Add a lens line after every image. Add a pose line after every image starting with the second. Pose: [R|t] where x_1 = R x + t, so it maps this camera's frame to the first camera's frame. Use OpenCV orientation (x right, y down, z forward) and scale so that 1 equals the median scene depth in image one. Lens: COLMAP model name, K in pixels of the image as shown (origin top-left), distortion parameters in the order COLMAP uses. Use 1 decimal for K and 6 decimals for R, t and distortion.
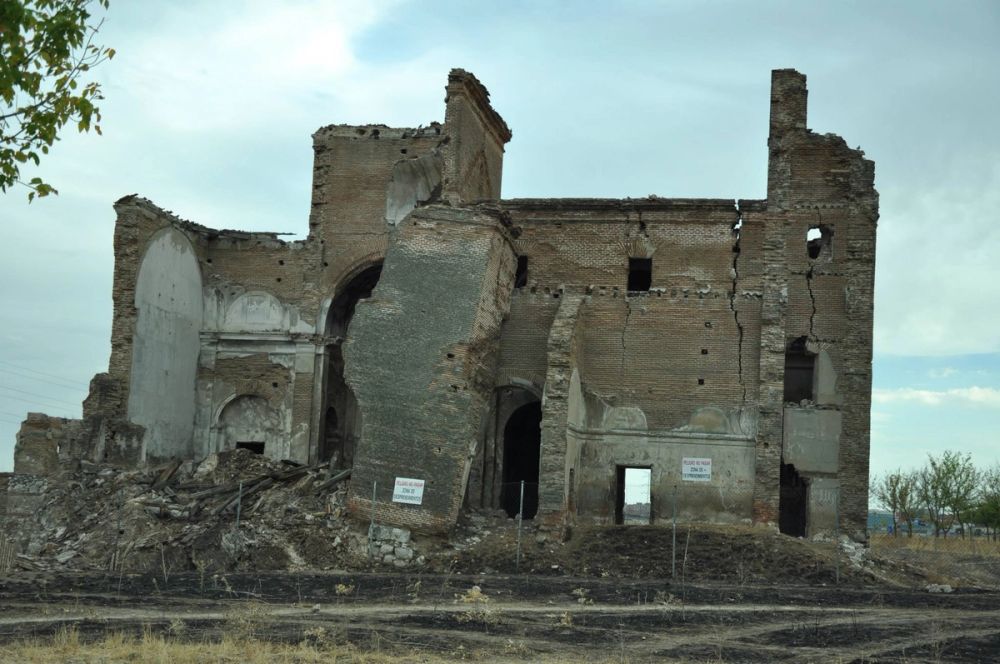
lens RADIAL K [[1336.8, 0, 497.3], [0, 1336.8, 337.7], [0, 0, 1]] dist [0.112826, 0.067104]
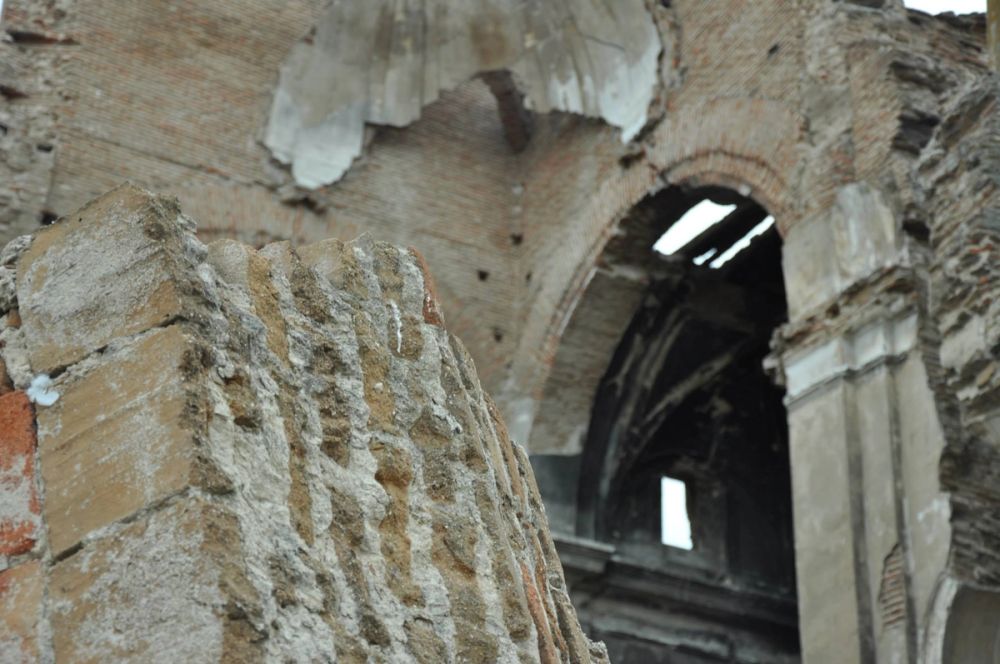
lens RADIAL K [[1814.6, 0, 500.0], [0, 1814.6, 332.0], [0, 0, 1]] dist [0.334469, 0.143942]
pose [[0.791824, 0.274746, 0.545462, -0.324084], [-0.069196, 0.927710, -0.366833, 0.134198], [-0.606817, 0.252723, 0.753594, 0.789780]]
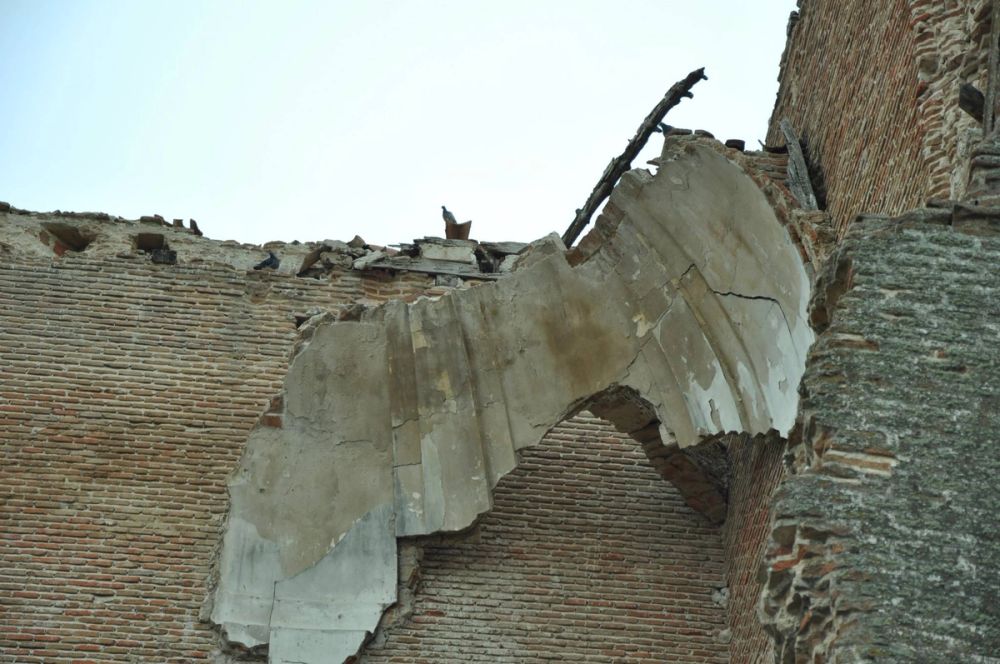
lens RADIAL K [[3275.4, 0, 500.0], [0, 3275.4, 332.0], [0, 0, 1]] dist [0.958902, 0.994336]
pose [[0.955832, 0.149592, 0.252997, -0.199935], [0.003205, 0.855429, -0.517910, 0.129122], [-0.293896, 0.495845, 0.817167, 0.746533]]
